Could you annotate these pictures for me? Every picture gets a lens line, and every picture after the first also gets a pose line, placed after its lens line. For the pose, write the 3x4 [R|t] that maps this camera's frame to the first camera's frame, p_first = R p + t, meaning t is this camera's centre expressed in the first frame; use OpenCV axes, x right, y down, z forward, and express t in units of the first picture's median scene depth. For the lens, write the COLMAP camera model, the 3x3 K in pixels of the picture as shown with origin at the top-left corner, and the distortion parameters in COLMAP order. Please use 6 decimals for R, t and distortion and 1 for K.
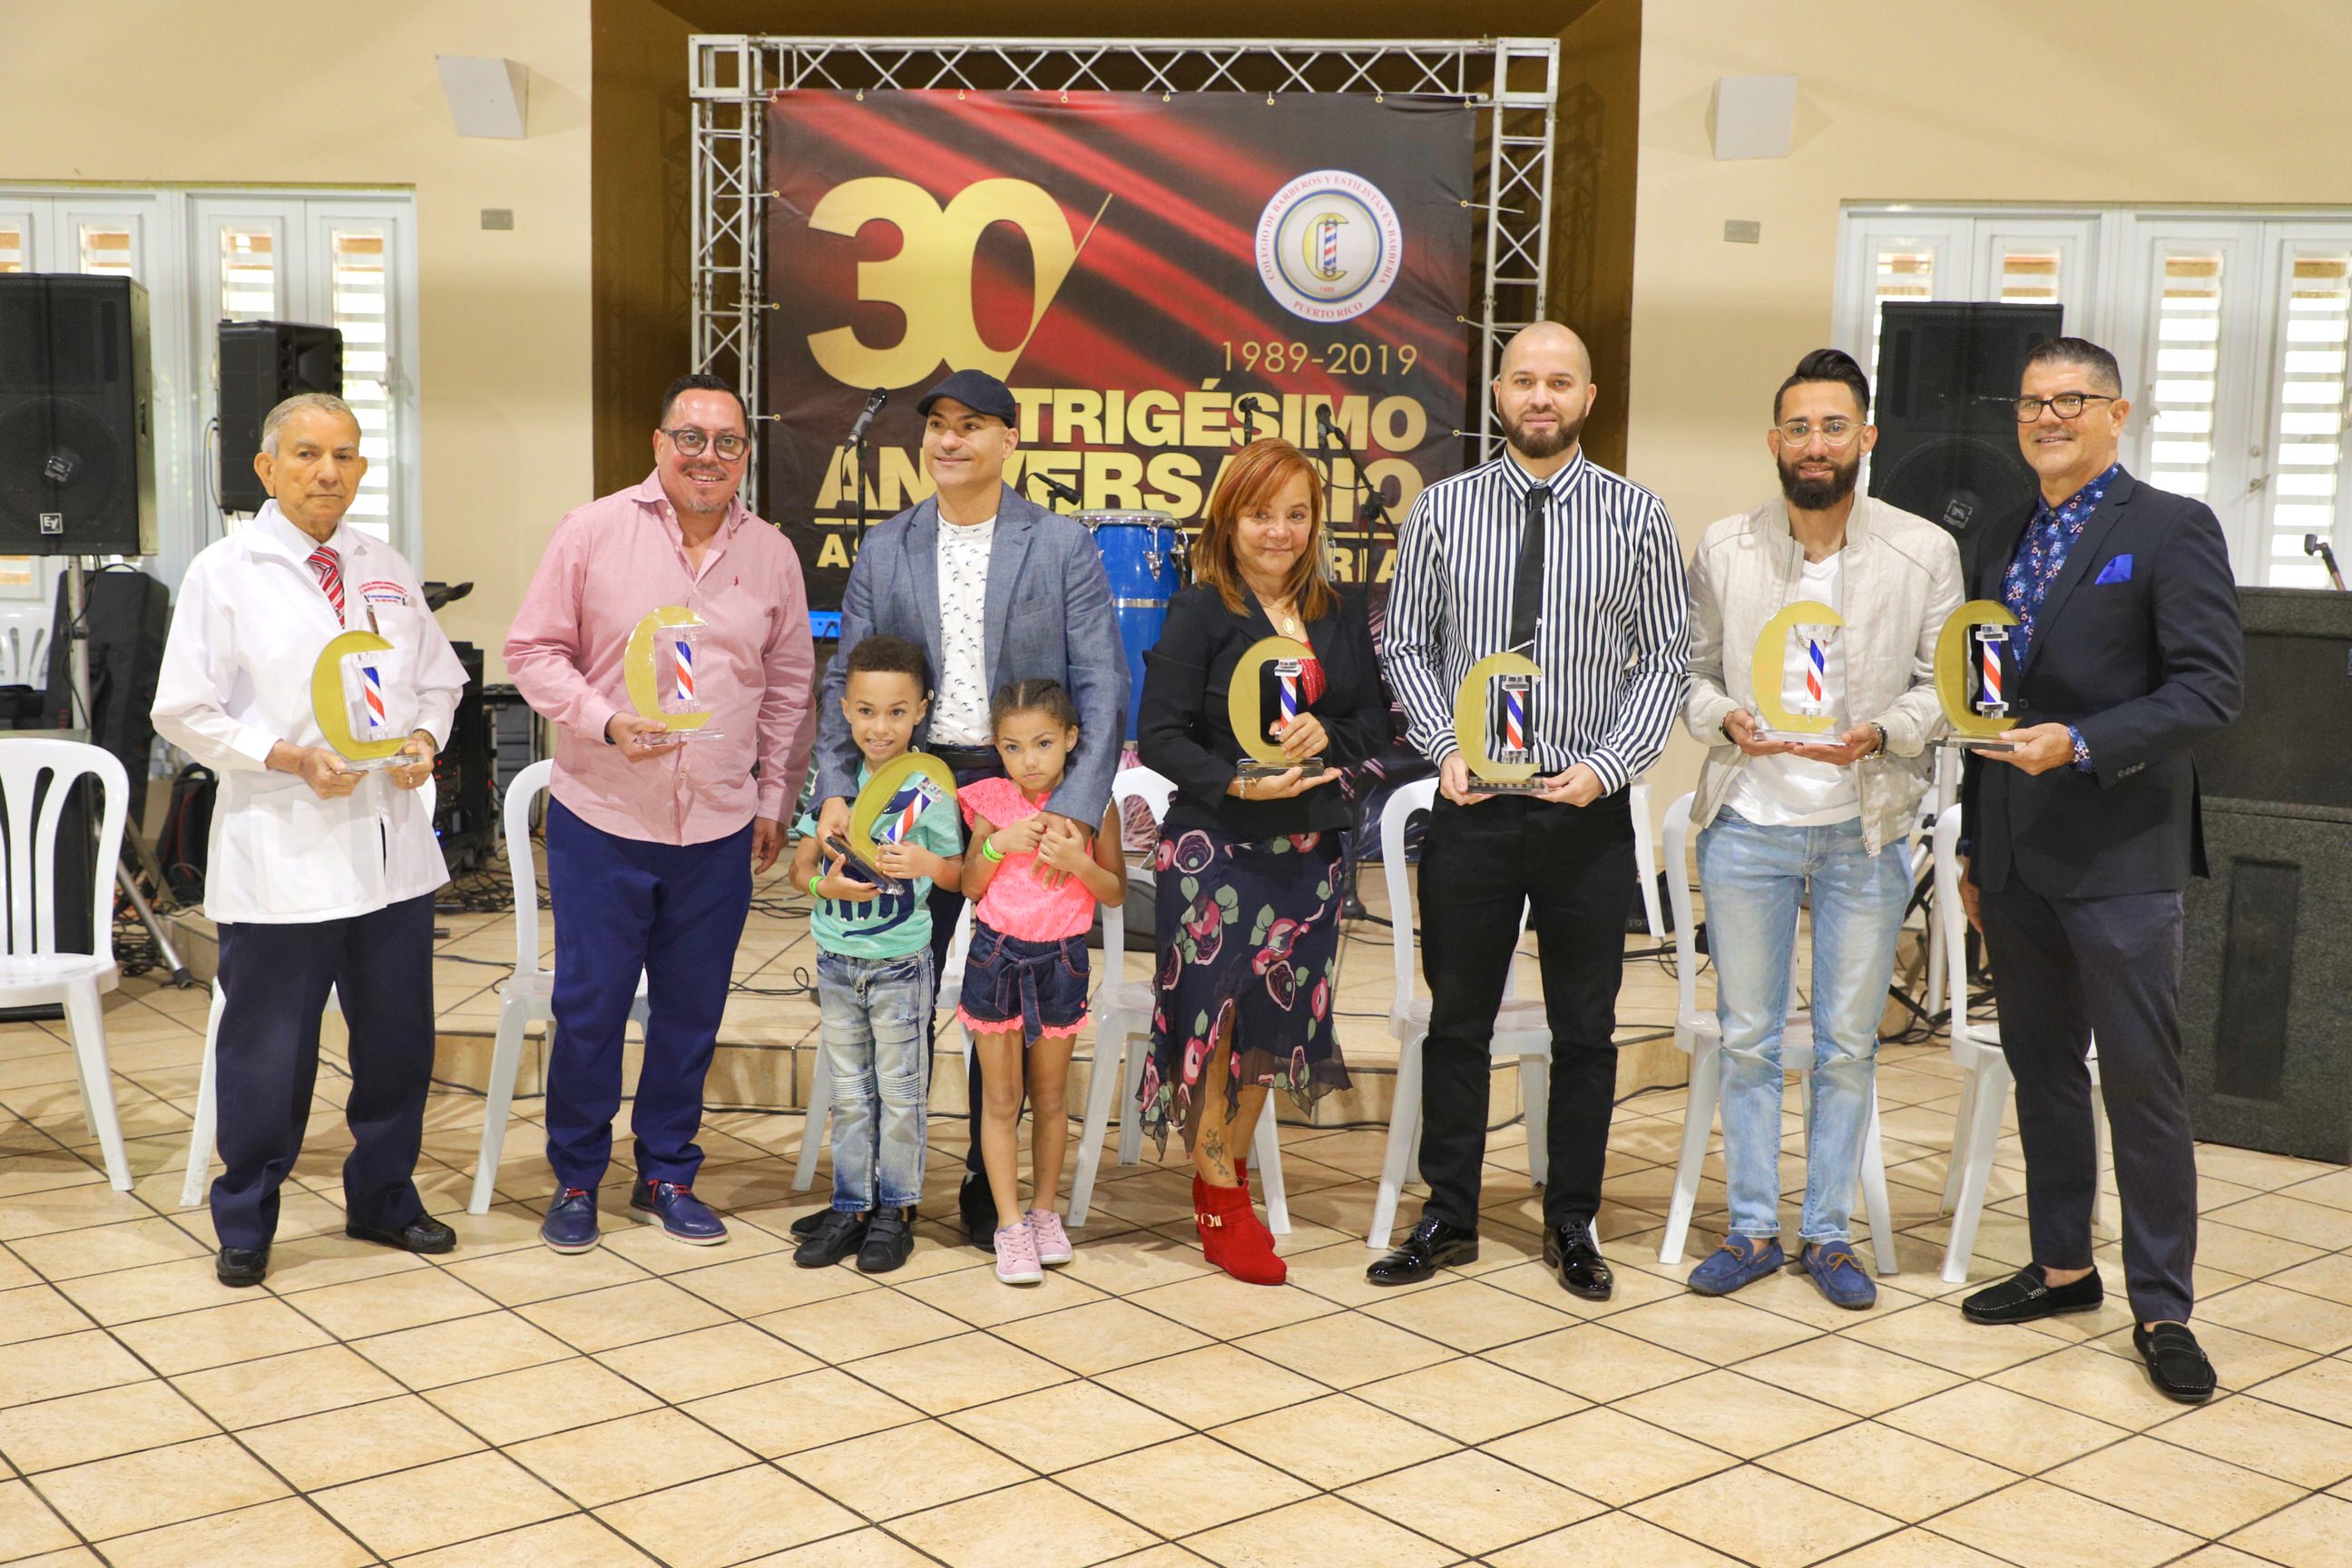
lens RADIAL K [[2739.8, 0, 1172.6], [0, 2739.8, 786.1], [0, 0, 1]] dist [0.000026, 0.000000]
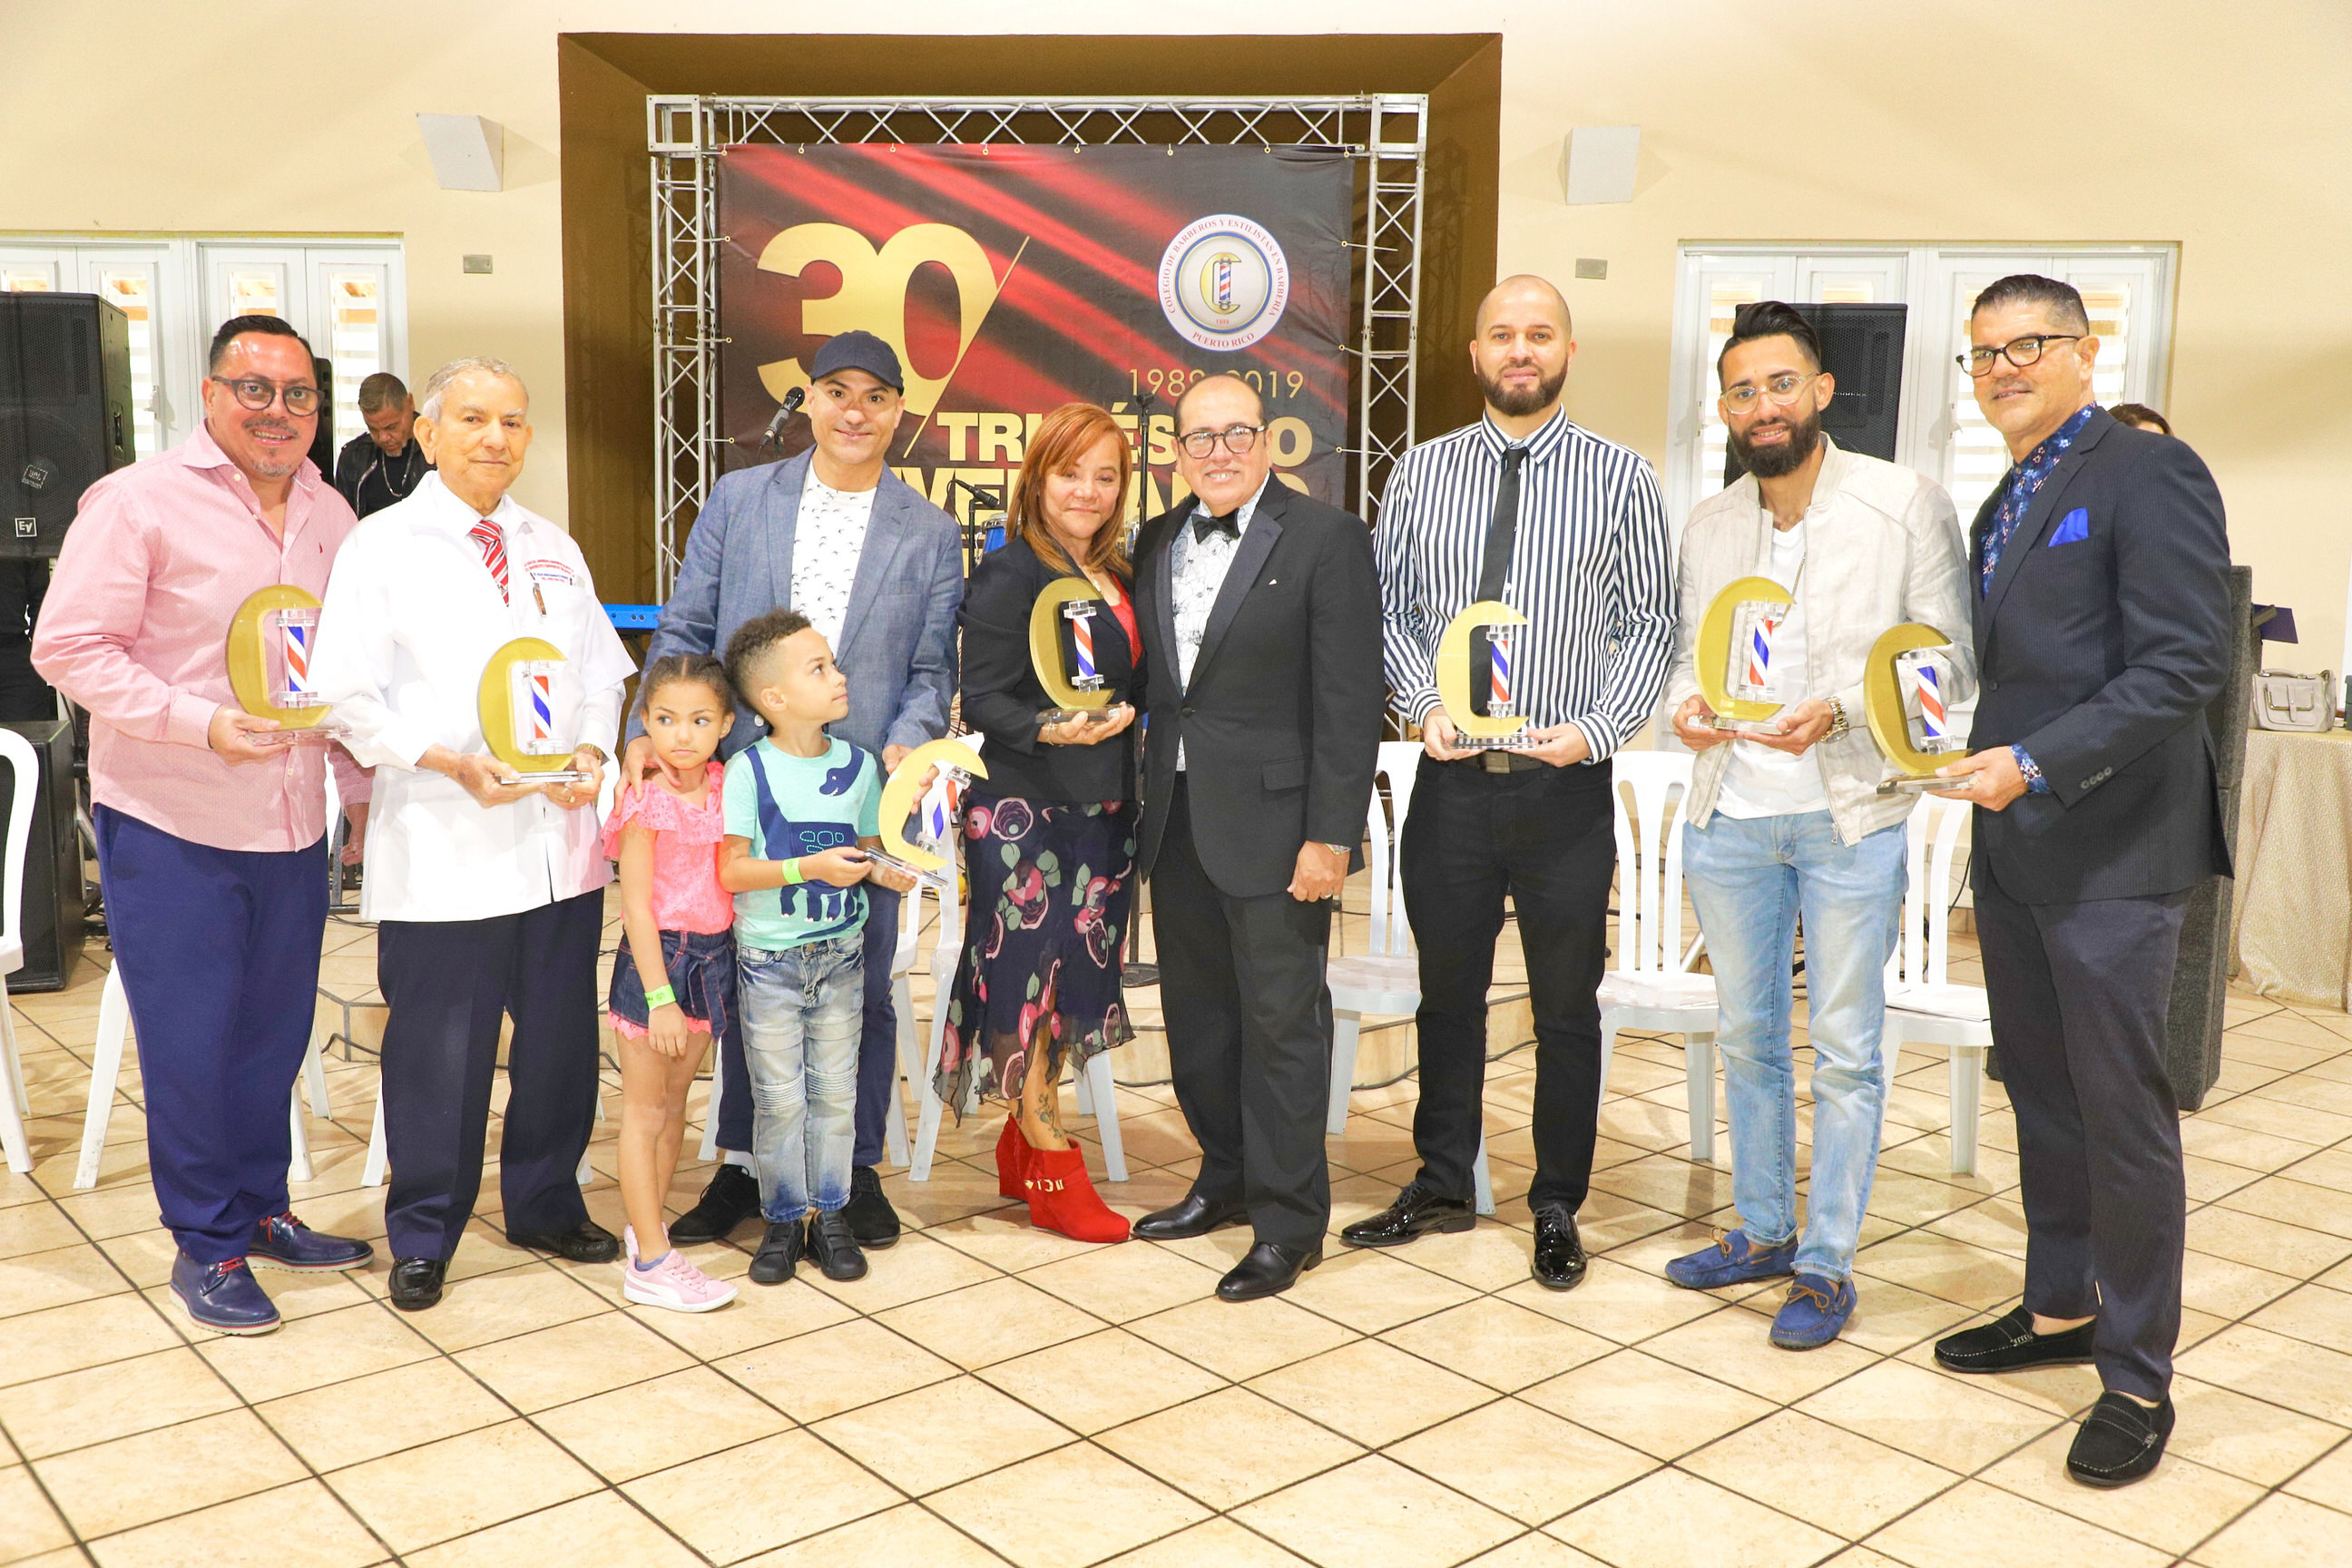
lens RADIAL K [[2110.0, 0, 1177.7], [0, 2110.0, 788.6], [0, 0, 1]] dist [-0.013985, 0.013559]
pose [[0.999534, -0.009197, 0.029105, 0.011190], [0.009066, 0.999948, 0.004623, 0.004981], [-0.029146, -0.004357, 0.999566, 0.138560]]
